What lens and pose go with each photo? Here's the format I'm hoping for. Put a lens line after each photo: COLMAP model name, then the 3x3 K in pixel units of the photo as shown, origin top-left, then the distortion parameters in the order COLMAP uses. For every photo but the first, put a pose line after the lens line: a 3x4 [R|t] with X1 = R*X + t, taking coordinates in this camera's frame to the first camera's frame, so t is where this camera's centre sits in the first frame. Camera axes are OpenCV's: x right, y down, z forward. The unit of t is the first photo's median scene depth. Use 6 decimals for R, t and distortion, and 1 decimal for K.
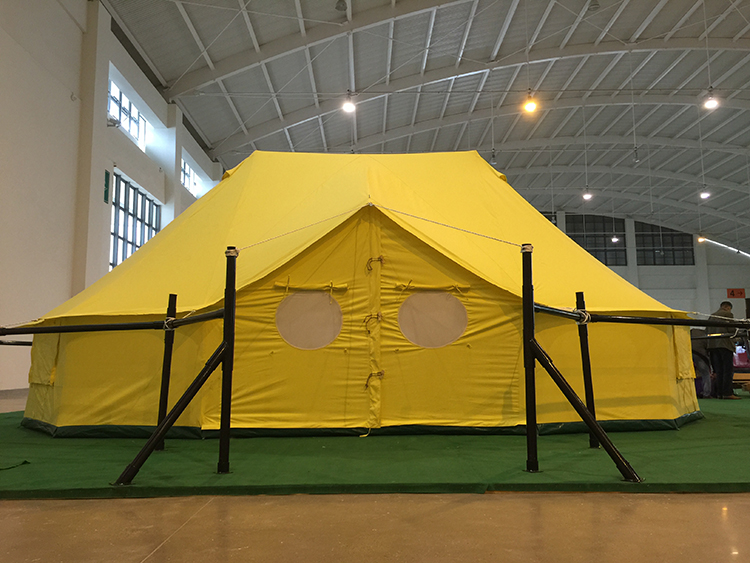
lens RADIAL K [[641.5, 0, 375.0], [0, 641.5, 277.5], [0, 0, 1]] dist [0.079897, -0.101367]
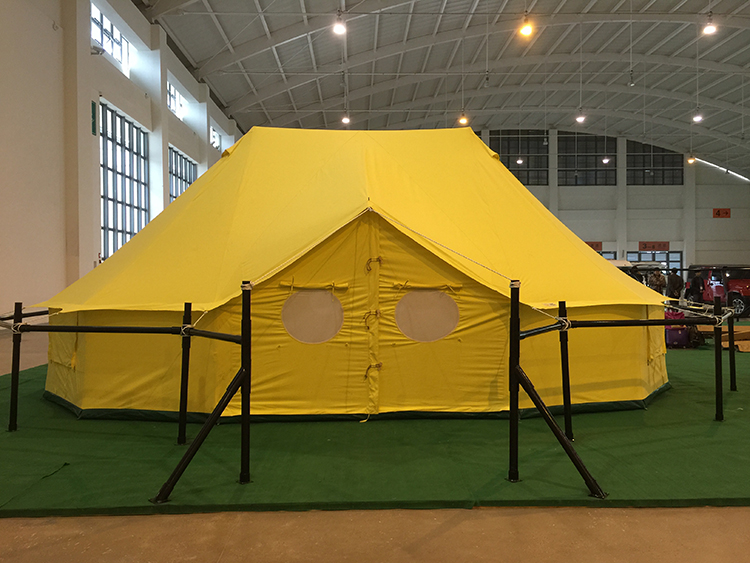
lens RADIAL K [[641.5, 0, 377.2], [0, 641.5, 276.9], [0, 0, 1]] dist [0.079897, -0.101367]
pose [[0.999786, 0.002567, 0.020512, -0.015768], [-0.005282, 0.991043, 0.133440, -0.136725], [-0.019986, -0.133520, 0.990845, -0.059465]]
